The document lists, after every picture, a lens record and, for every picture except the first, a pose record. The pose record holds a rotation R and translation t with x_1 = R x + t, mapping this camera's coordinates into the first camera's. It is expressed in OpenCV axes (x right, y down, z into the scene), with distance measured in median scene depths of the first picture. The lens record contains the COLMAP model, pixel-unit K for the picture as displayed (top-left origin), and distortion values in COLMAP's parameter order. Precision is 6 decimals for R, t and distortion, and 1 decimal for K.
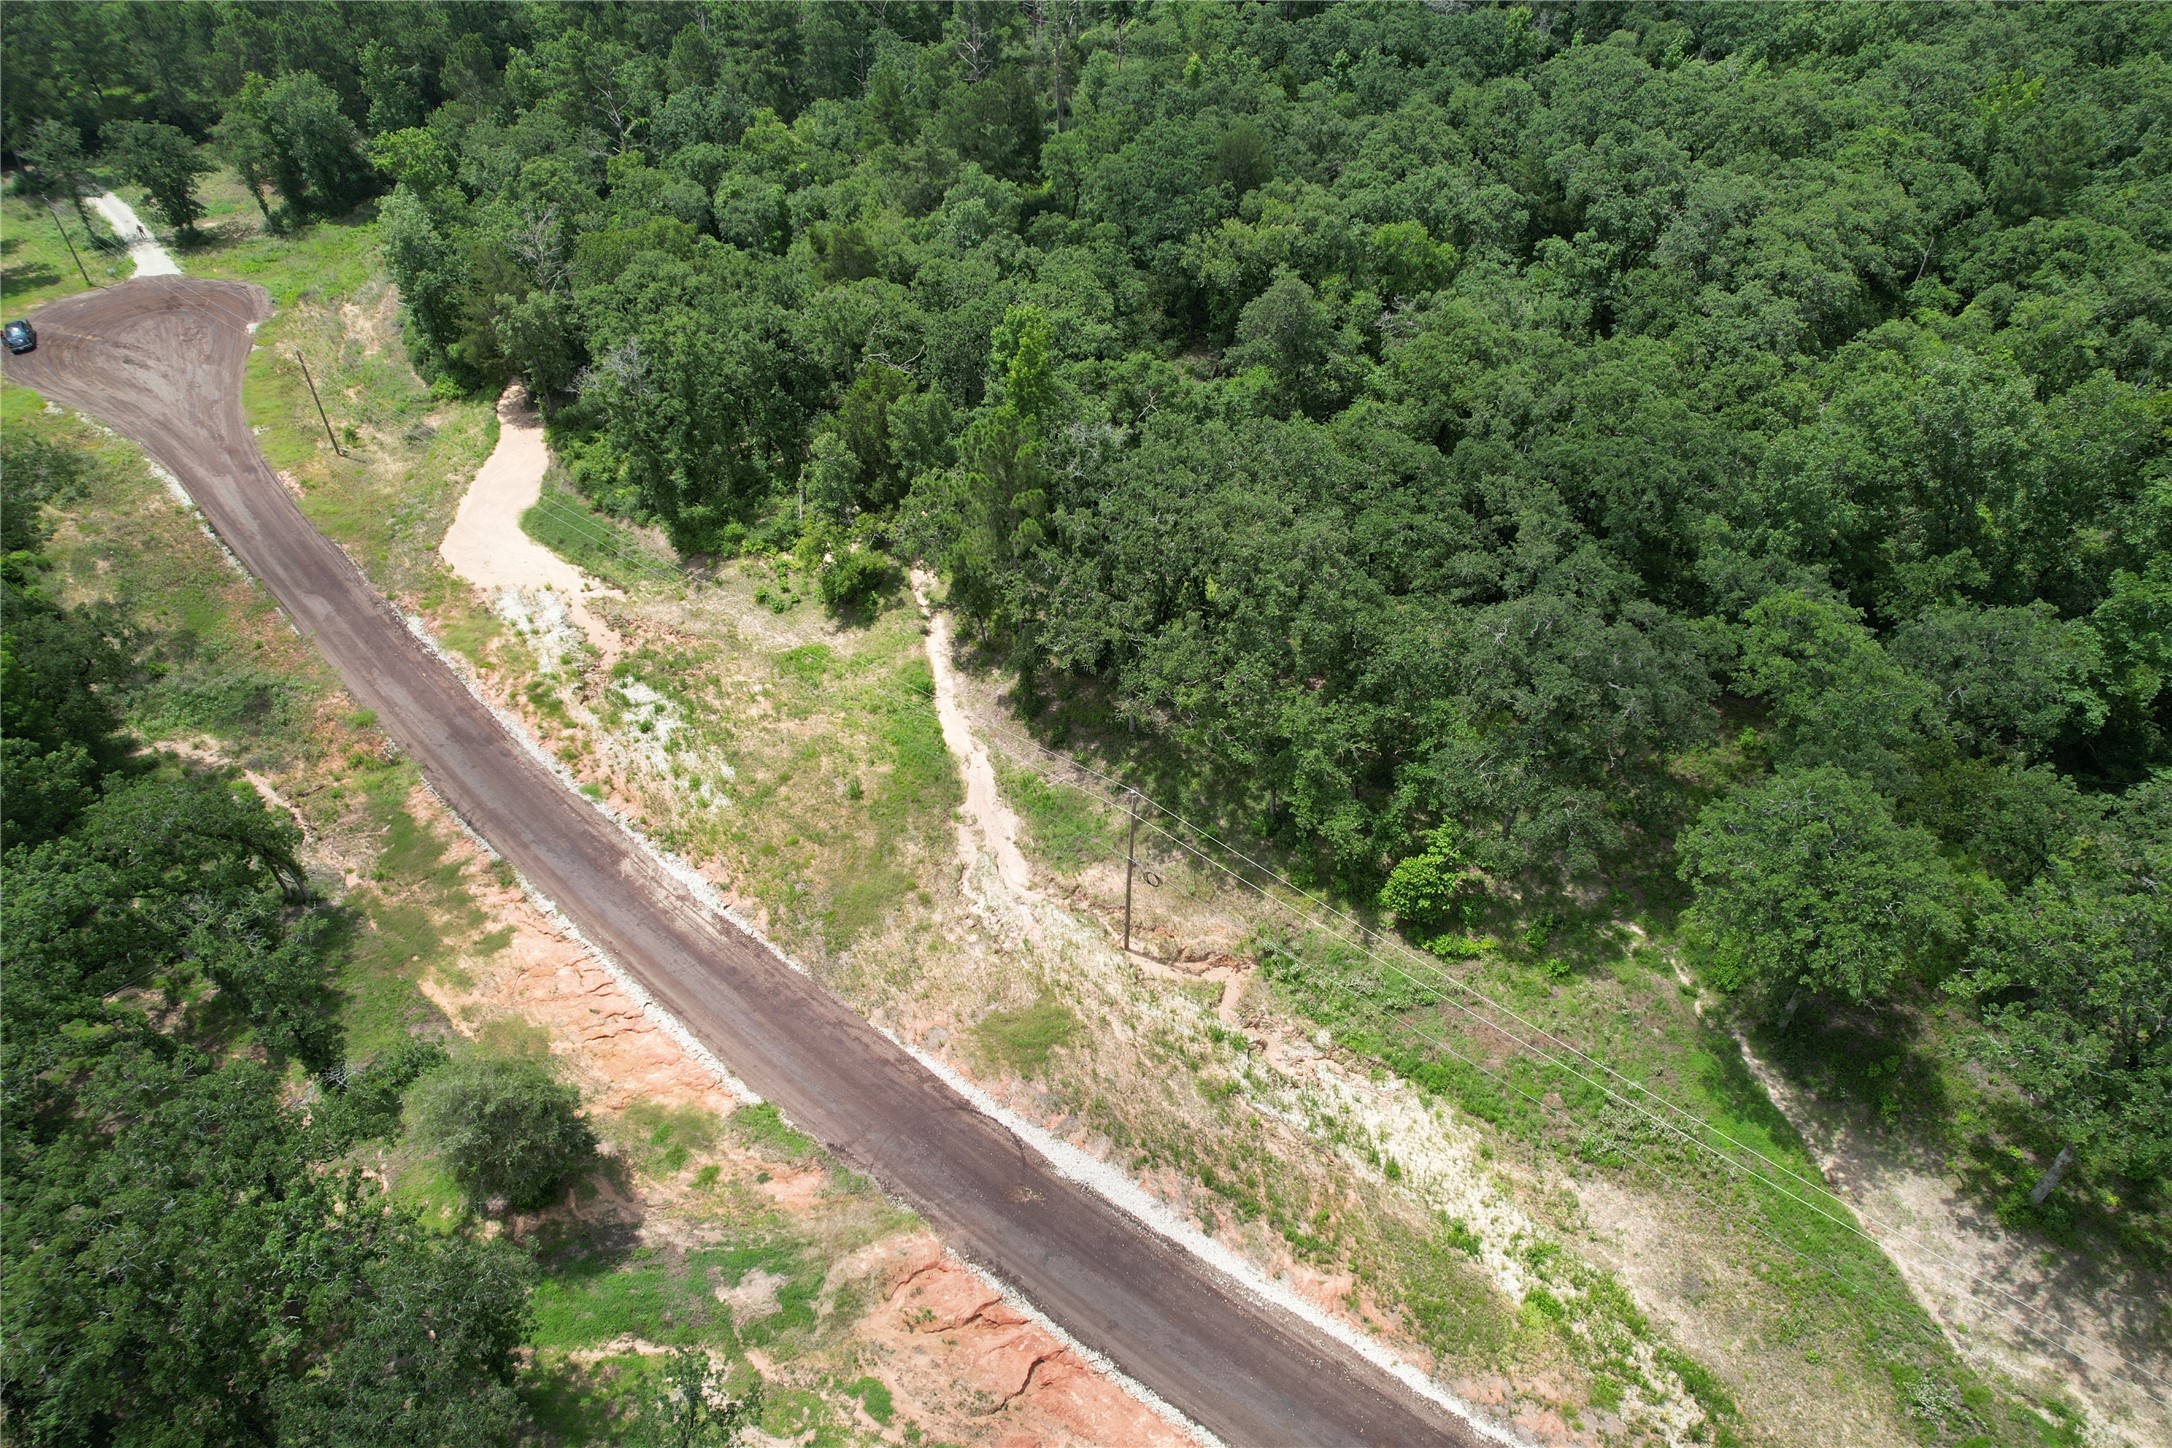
lens RADIAL K [[1386.0, 0, 1091.4], [0, 1386.0, 721.5], [0, 0, 1]] dist [-0.078233, 0.067334]
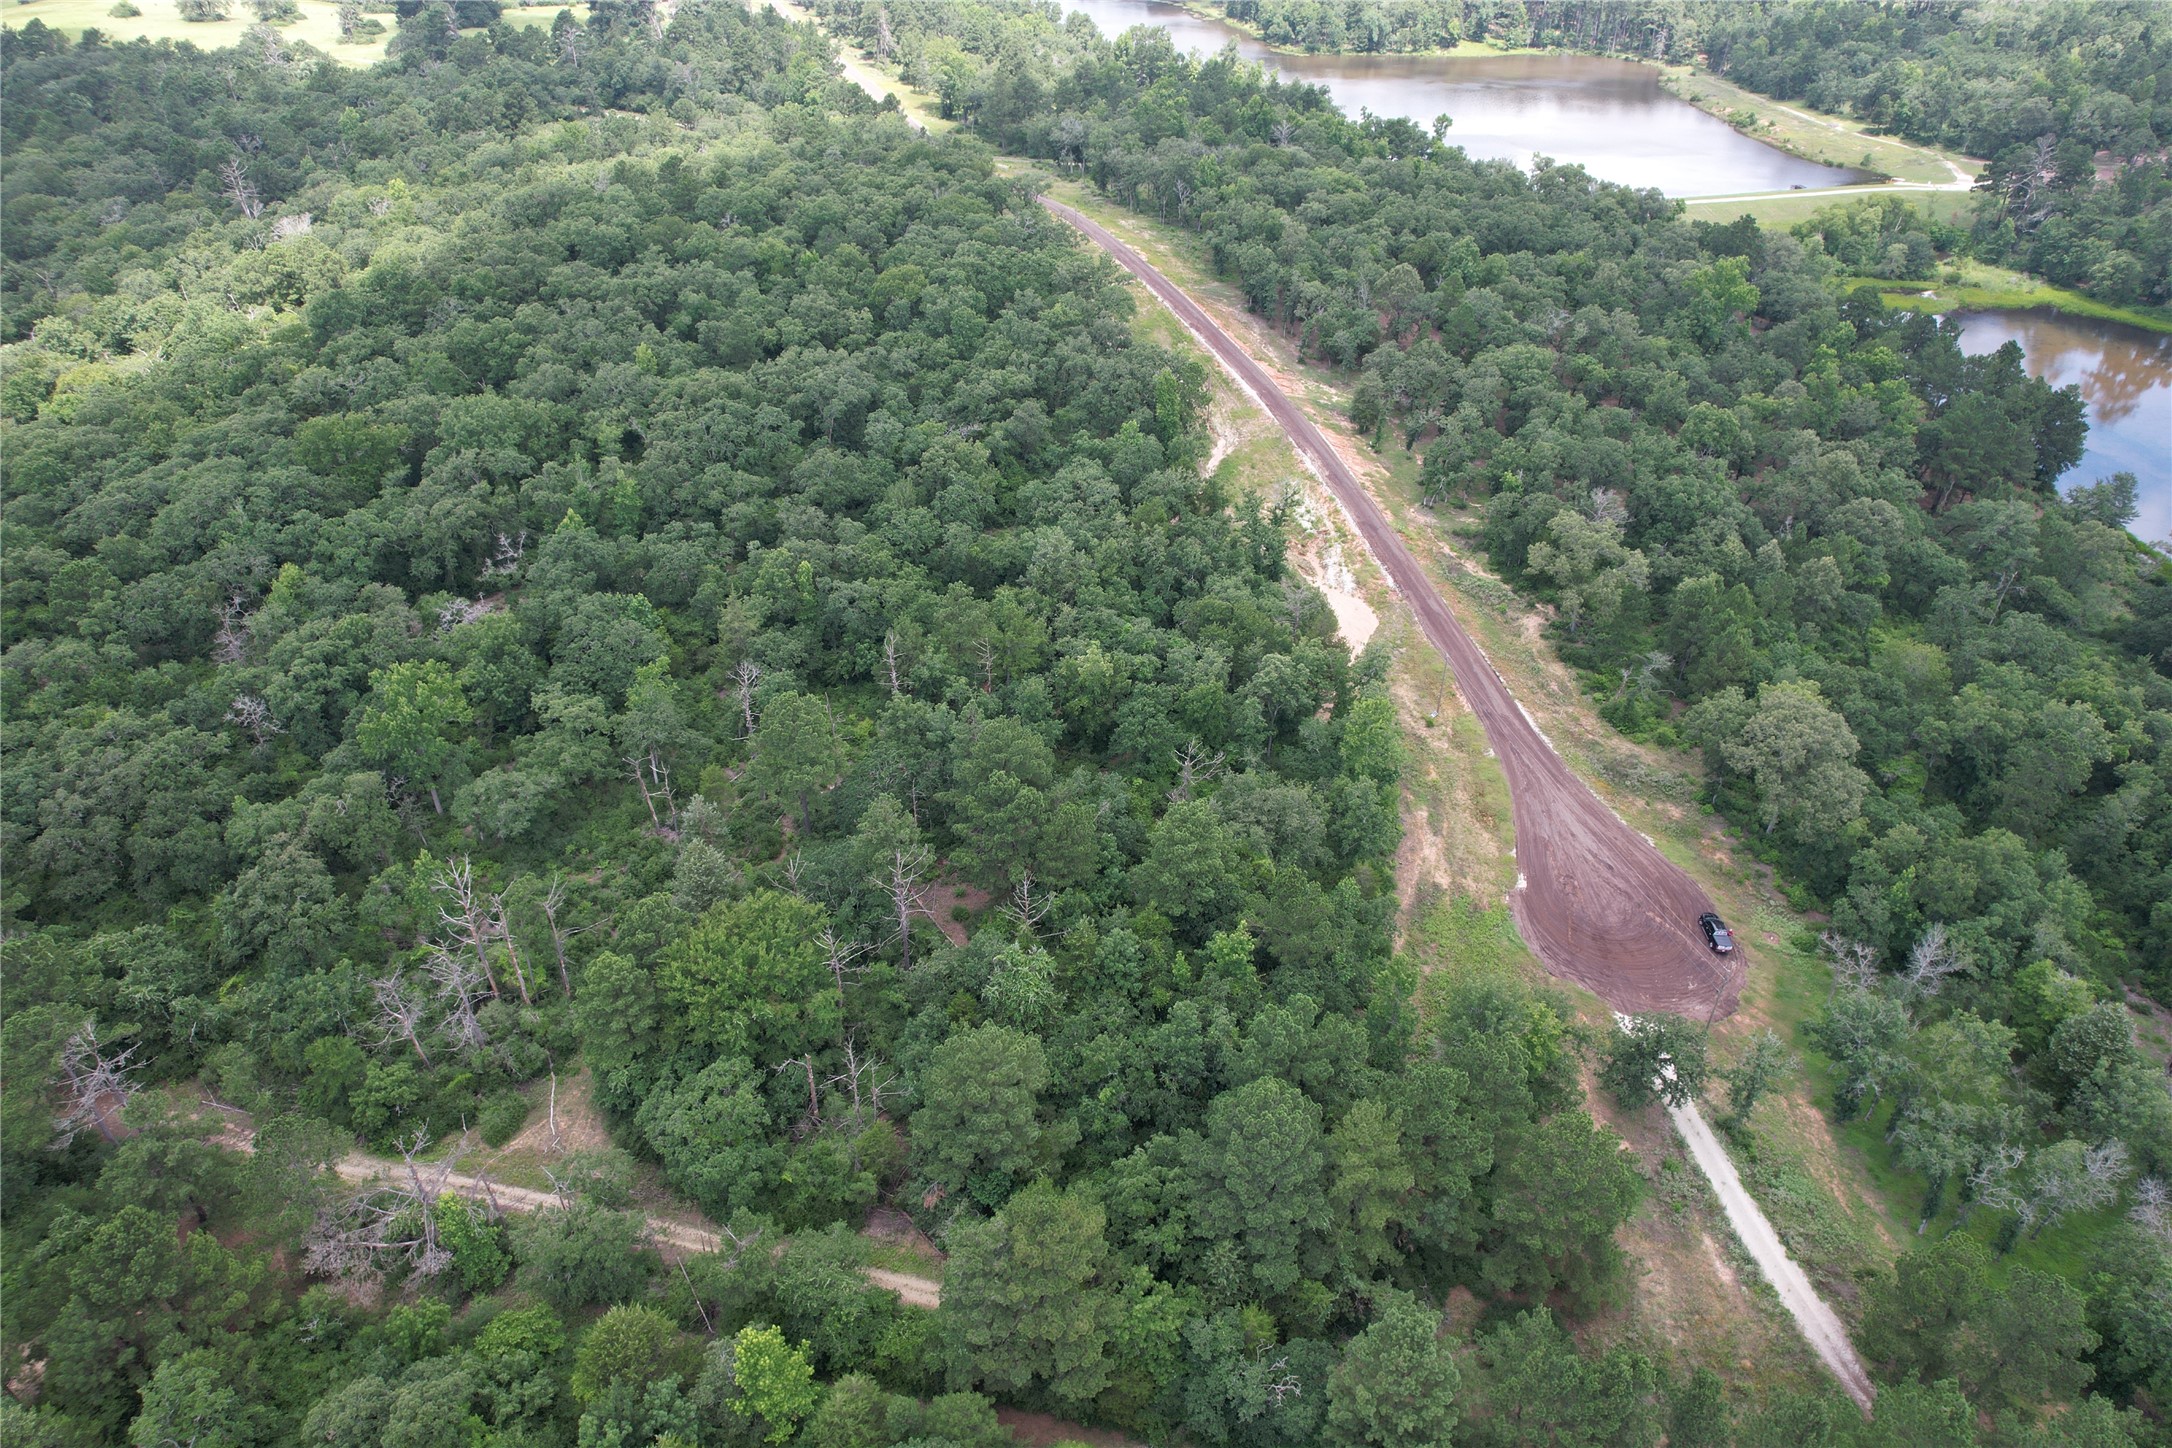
lens RADIAL K [[1386.0, 0, 1091.4], [0, 1386.0, 721.5], [0, 0, 1]] dist [-0.078233, 0.067334]
pose [[-0.851761, -0.305194, 0.425865, -1.324576], [0.342656, 0.290399, 0.893451, -2.612532], [-0.396346, 0.906932, -0.142774, 2.055383]]
